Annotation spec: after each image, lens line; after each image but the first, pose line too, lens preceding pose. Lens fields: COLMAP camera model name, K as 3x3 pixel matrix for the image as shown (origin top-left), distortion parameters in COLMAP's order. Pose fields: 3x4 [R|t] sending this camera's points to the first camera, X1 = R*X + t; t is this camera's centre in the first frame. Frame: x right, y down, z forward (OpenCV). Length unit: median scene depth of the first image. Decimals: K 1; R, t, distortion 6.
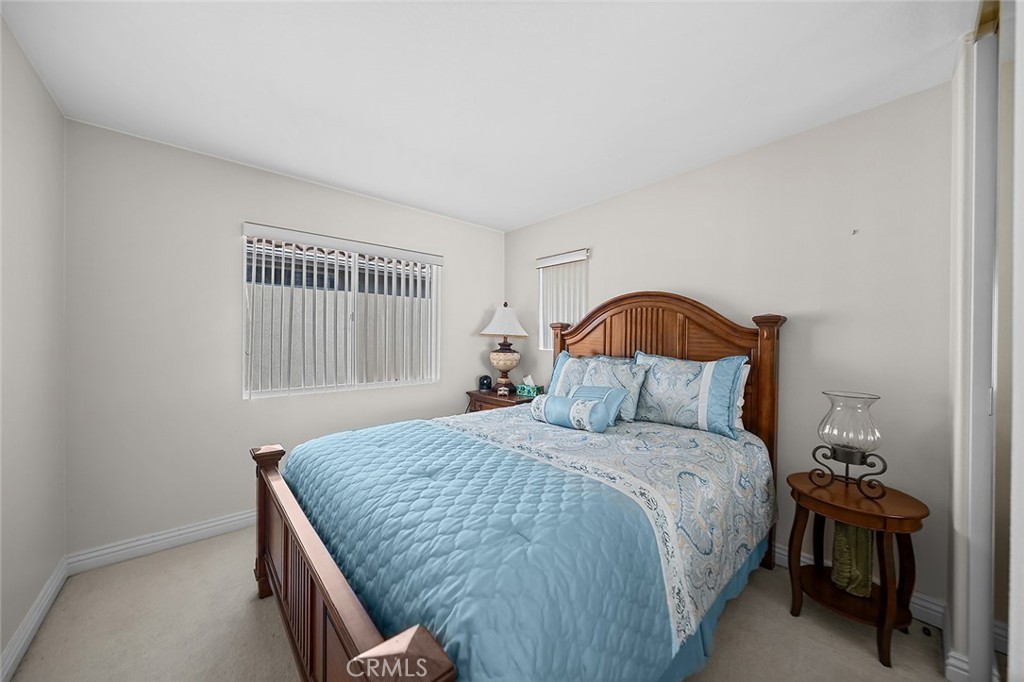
lens RADIAL K [[353.2, 0, 516.2], [0, 353.2, 341.3], [0, 0, 1]] dist [0.000065, -0.000174]
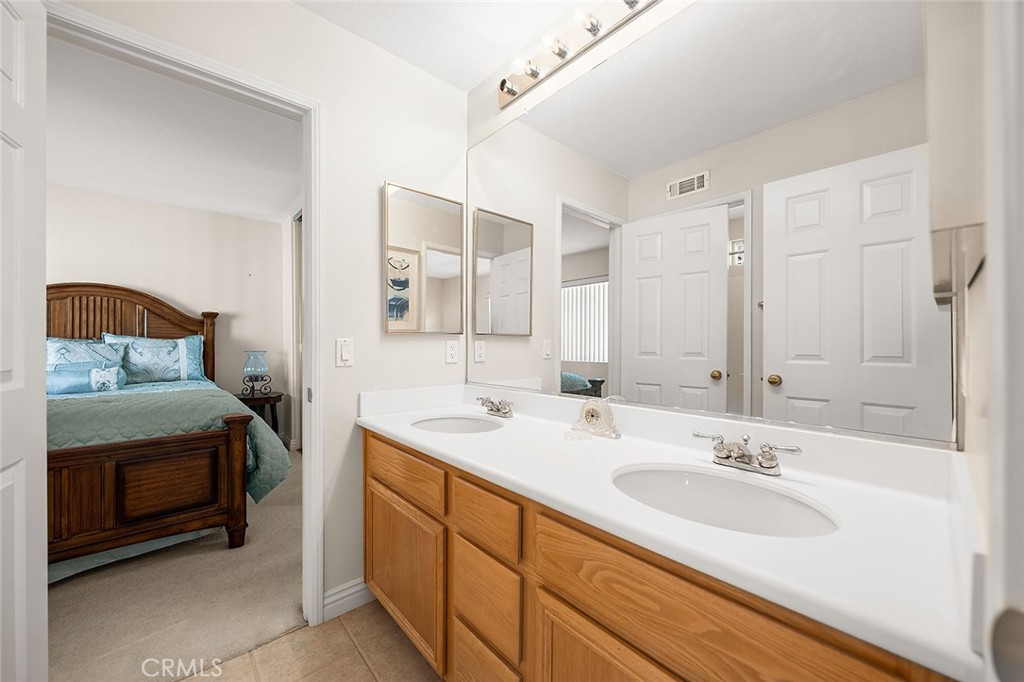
lens RADIAL K [[396.7, 0, 518.5], [0, 396.7, 338.0], [0, 0, 1]] dist [-0.000389, -0.000051]
pose [[0.001610, -0.001723, 0.999997, -1.195851], [0.000496, 0.999998, 0.001722, 0.050664], [-0.999999, 0.000494, 0.001611, -0.502953]]
